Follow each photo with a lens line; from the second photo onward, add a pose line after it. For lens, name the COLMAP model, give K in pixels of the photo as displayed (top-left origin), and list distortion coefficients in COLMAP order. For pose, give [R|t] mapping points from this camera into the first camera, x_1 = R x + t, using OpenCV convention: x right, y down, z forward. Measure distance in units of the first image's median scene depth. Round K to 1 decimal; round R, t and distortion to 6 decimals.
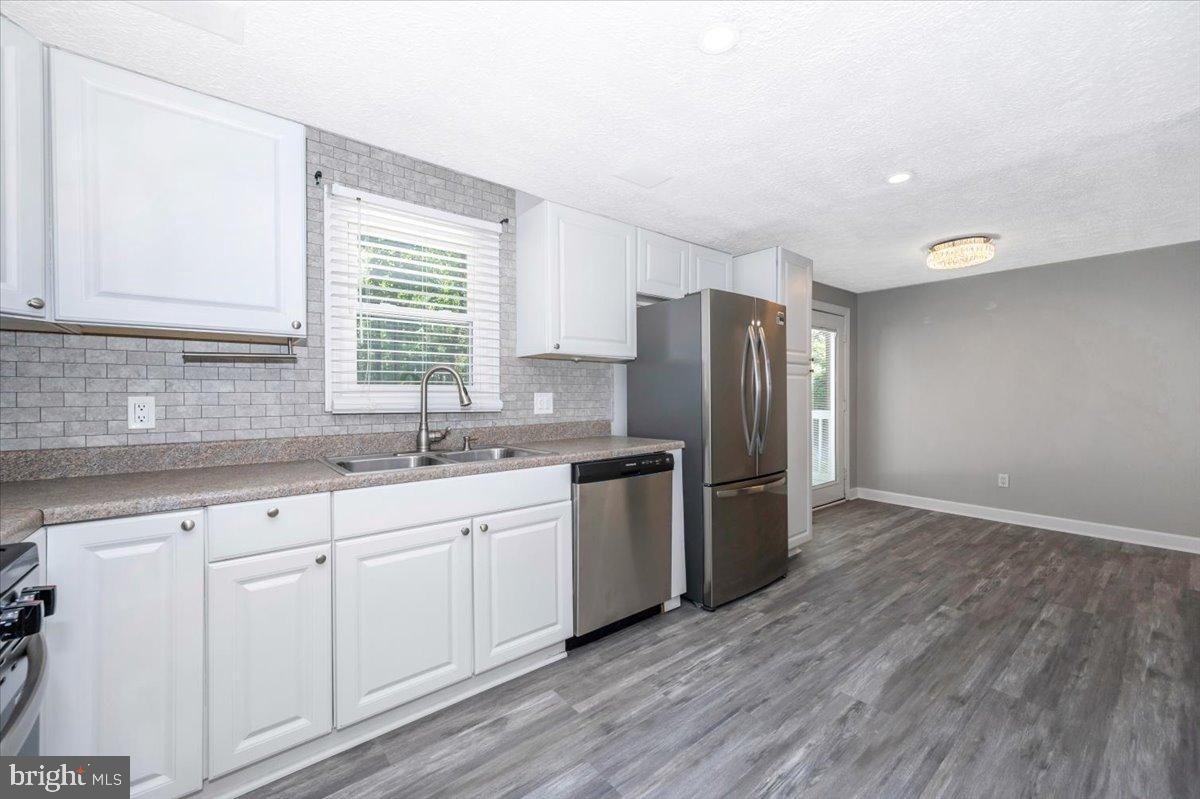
lens RADIAL K [[480.6, 0, 601.0], [0, 480.6, 397.3], [0, 0, 1]] dist [0.004211, -0.000678]
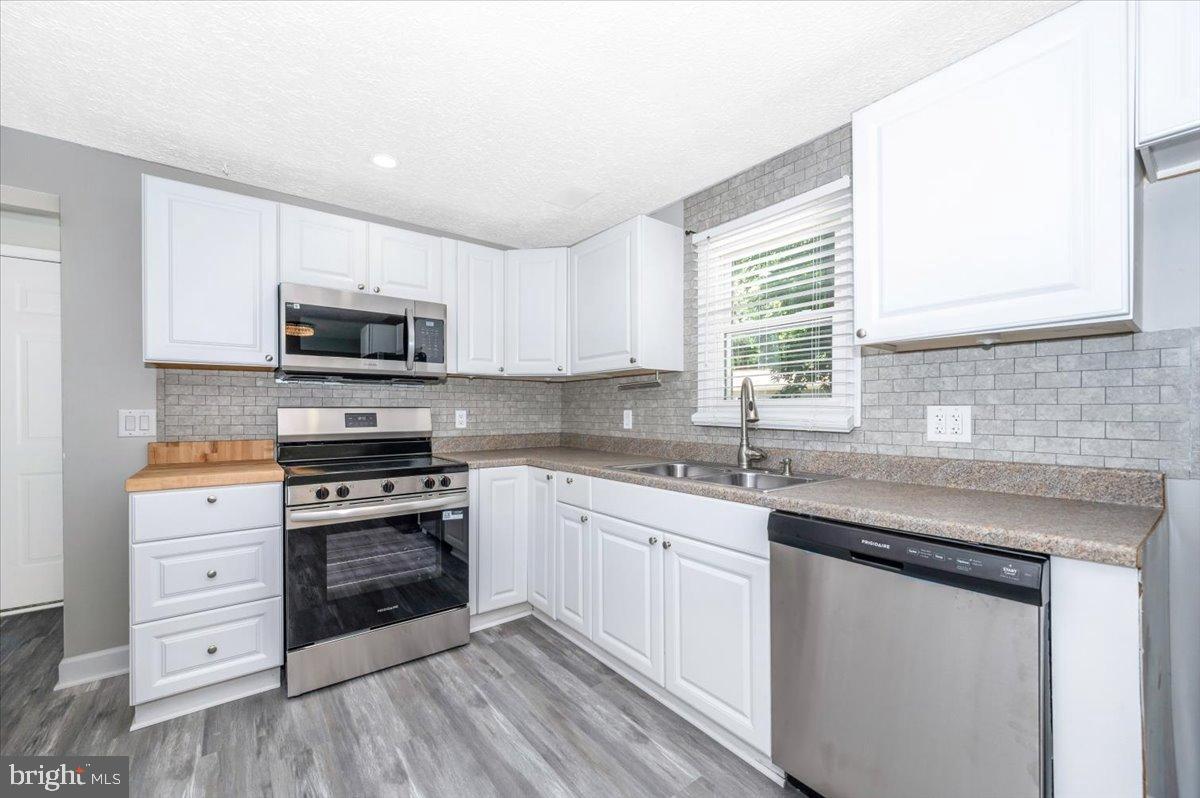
lens RADIAL K [[480.6, 0, 597.3], [0, 480.6, 413.9], [0, 0, 1]] dist [0.004211, -0.000678]
pose [[-0.042328, 0.012083, -0.999031, 0.638079], [-0.002322, 0.999923, 0.012192, -0.007598], [0.999101, 0.002836, -0.042297, 0.773266]]
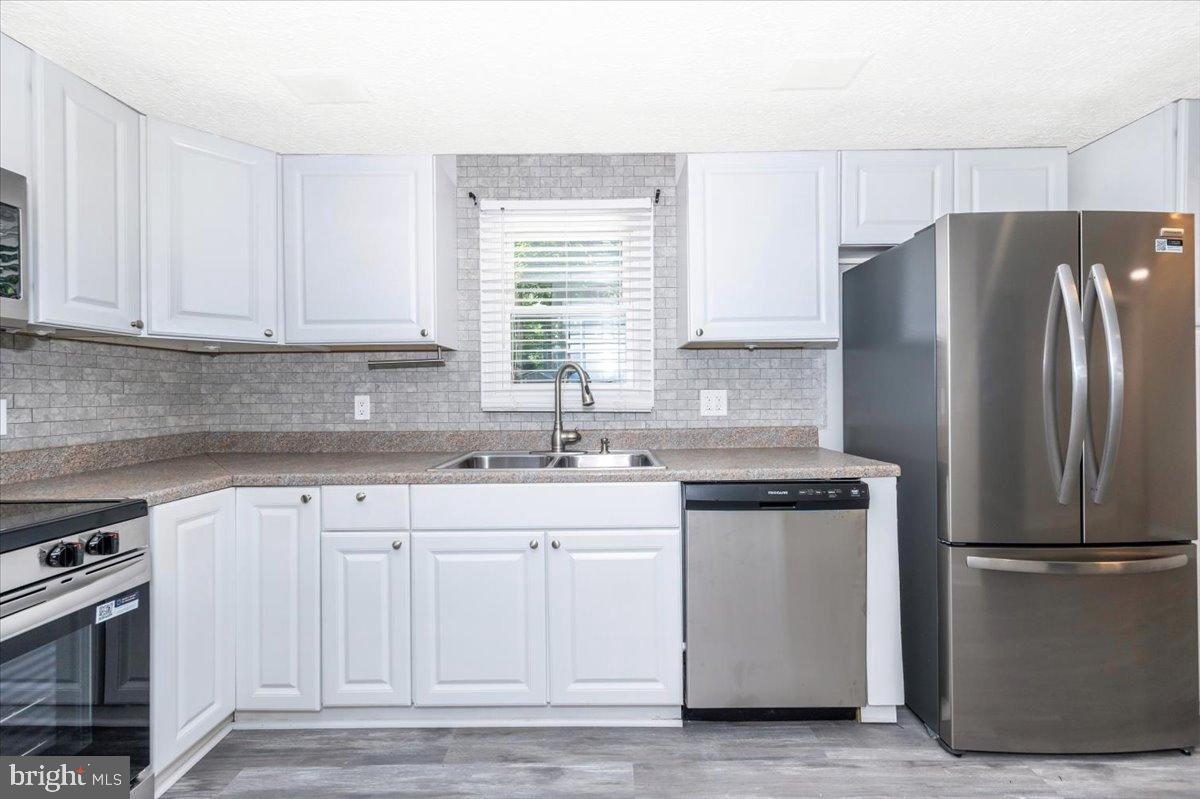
lens RADIAL K [[480.6, 0, 601.7], [0, 480.6, 392.9], [0, 0, 1]] dist [0.004211, -0.000678]
pose [[0.771288, 0.000271, -0.636486, 0.333407], [0.002017, 0.999994, 0.002871, -0.009215], [0.636483, -0.003498, 0.771283, 0.316687]]
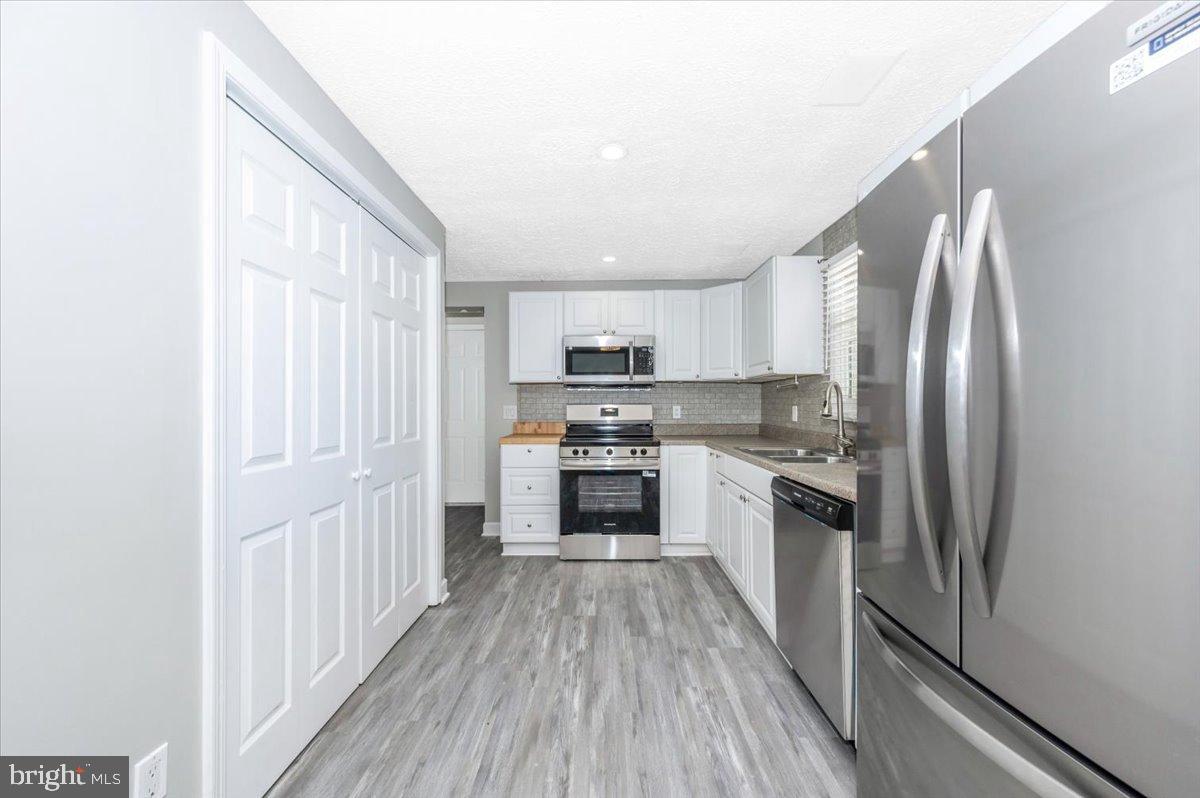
lens RADIAL K [[480.6, 0, 596.9], [0, 480.6, 399.7], [0, 0, 1]] dist [0.004211, -0.000678]
pose [[-0.649678, 0.000213, -0.760209, 0.974576], [0.002707, 0.999994, -0.002033, -0.021665], [0.760205, -0.003379, -0.649675, 1.370872]]
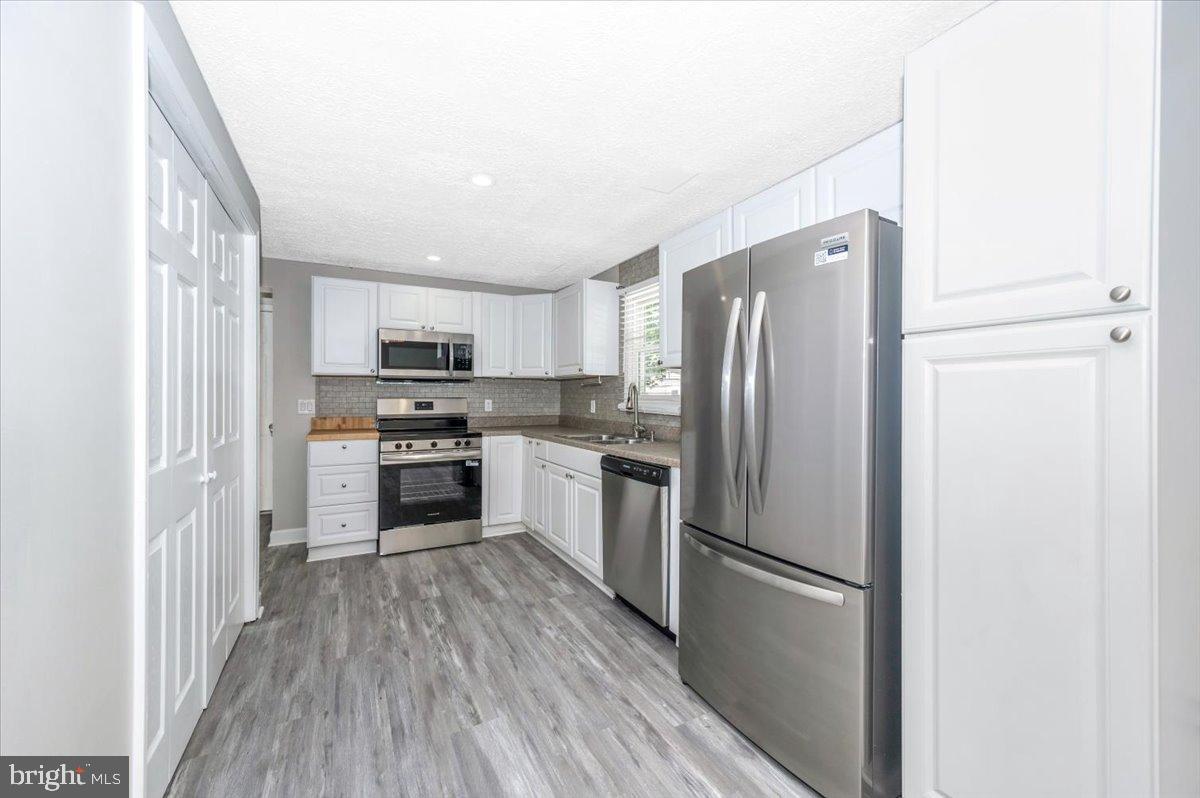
lens RADIAL K [[480.6, 0, 604.2], [0, 480.6, 396.0], [0, 0, 1]] dist [0.004211, -0.000678]
pose [[-0.198616, 0.005052, -0.980064, 1.265001], [-0.006078, 0.999961, 0.006386, -0.034050], [0.980059, 0.007225, -0.198577, 1.261673]]
